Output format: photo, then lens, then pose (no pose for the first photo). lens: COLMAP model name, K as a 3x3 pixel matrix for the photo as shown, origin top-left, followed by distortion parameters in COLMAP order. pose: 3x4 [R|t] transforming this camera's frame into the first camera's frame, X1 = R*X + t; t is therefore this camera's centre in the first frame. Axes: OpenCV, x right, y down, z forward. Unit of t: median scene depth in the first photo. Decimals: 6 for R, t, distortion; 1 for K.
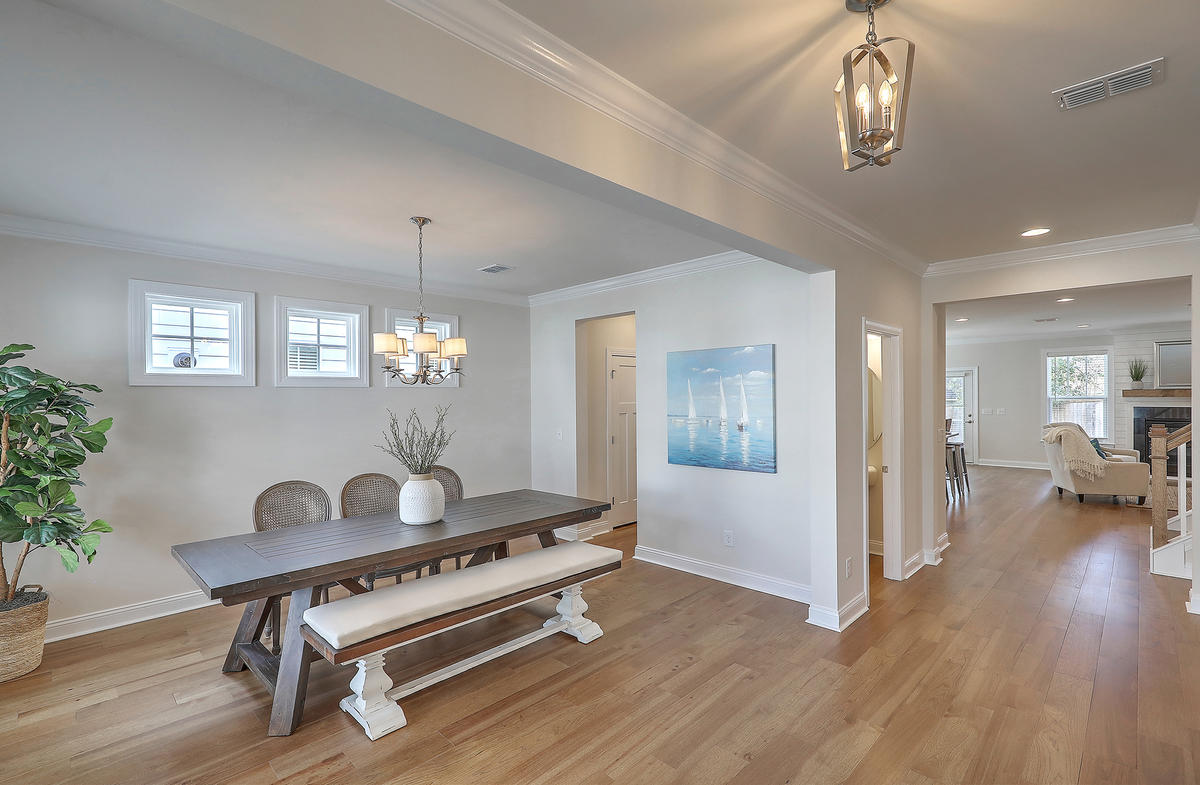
lens RADIAL K [[544.4, 0, 594.7], [0, 544.4, 397.5], [0, 0, 1]] dist [0.000128, -0.000383]
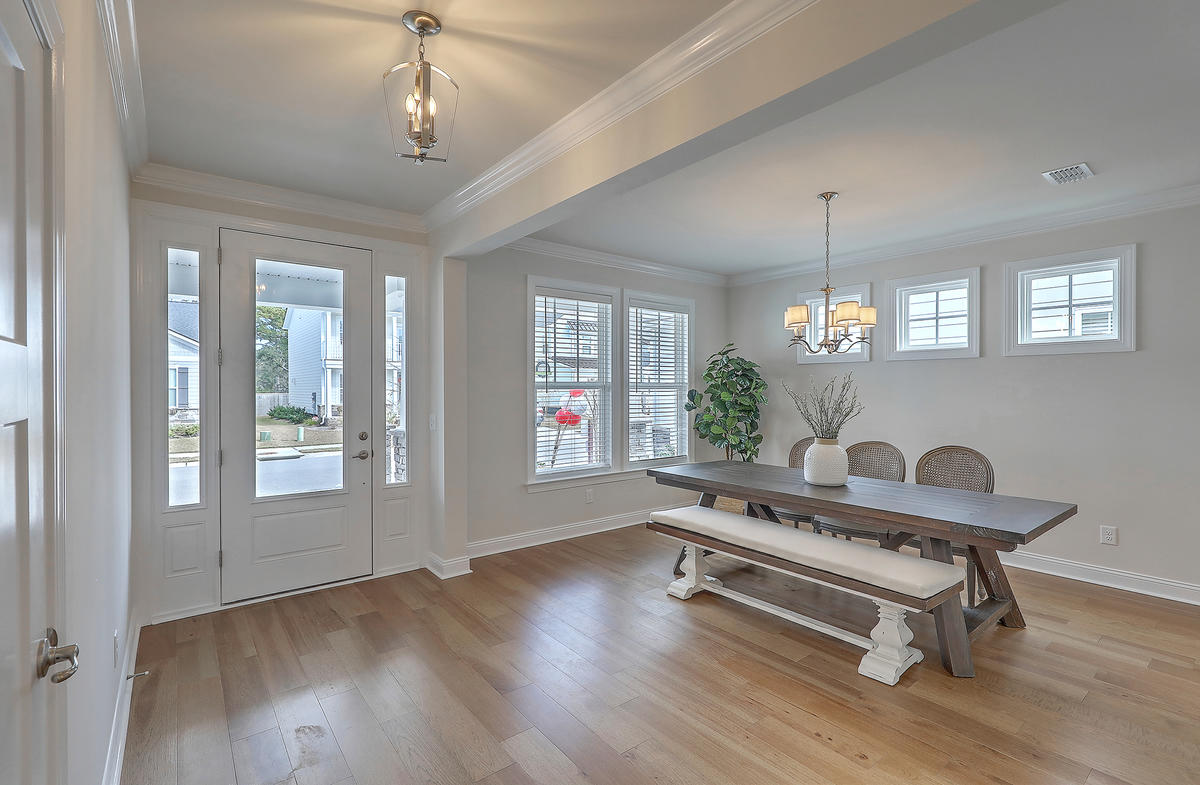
lens RADIAL K [[536.8, 0, 605.8], [0, 536.8, 392.9], [0, 0, 1]] dist [-0.001386, -0.000375]
pose [[-0.129004, 0.015127, -0.991529, 0.810034], [0.000175, 0.999884, 0.015232, 0.040269], [0.991644, 0.001791, -0.128991, 0.759650]]
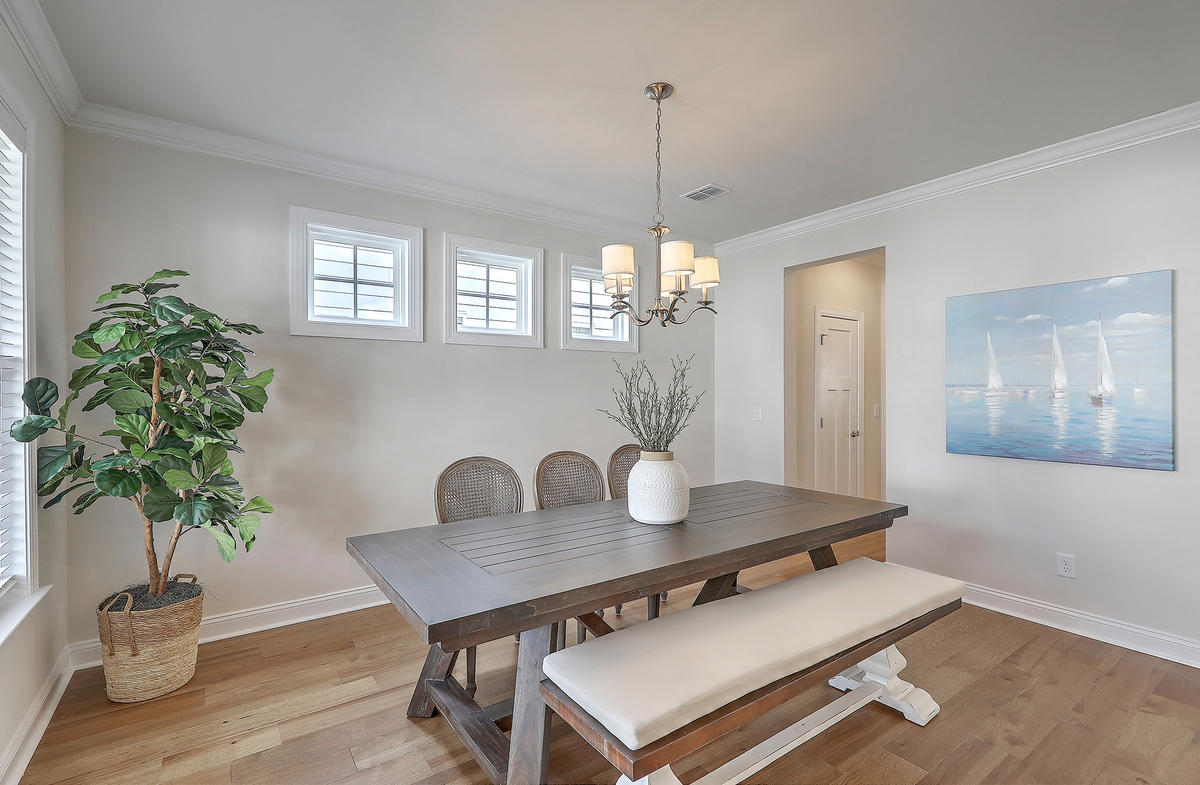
lens RADIAL K [[549.1, 0, 589.9], [0, 549.1, 393.3], [0, 0, 1]] dist [0.000242, -0.000572]
pose [[0.982267, 0.010419, -0.187198, -0.287425], [-0.009277, 0.999933, 0.006978, 0.063990], [0.187258, -0.005117, 0.982297, 0.304604]]
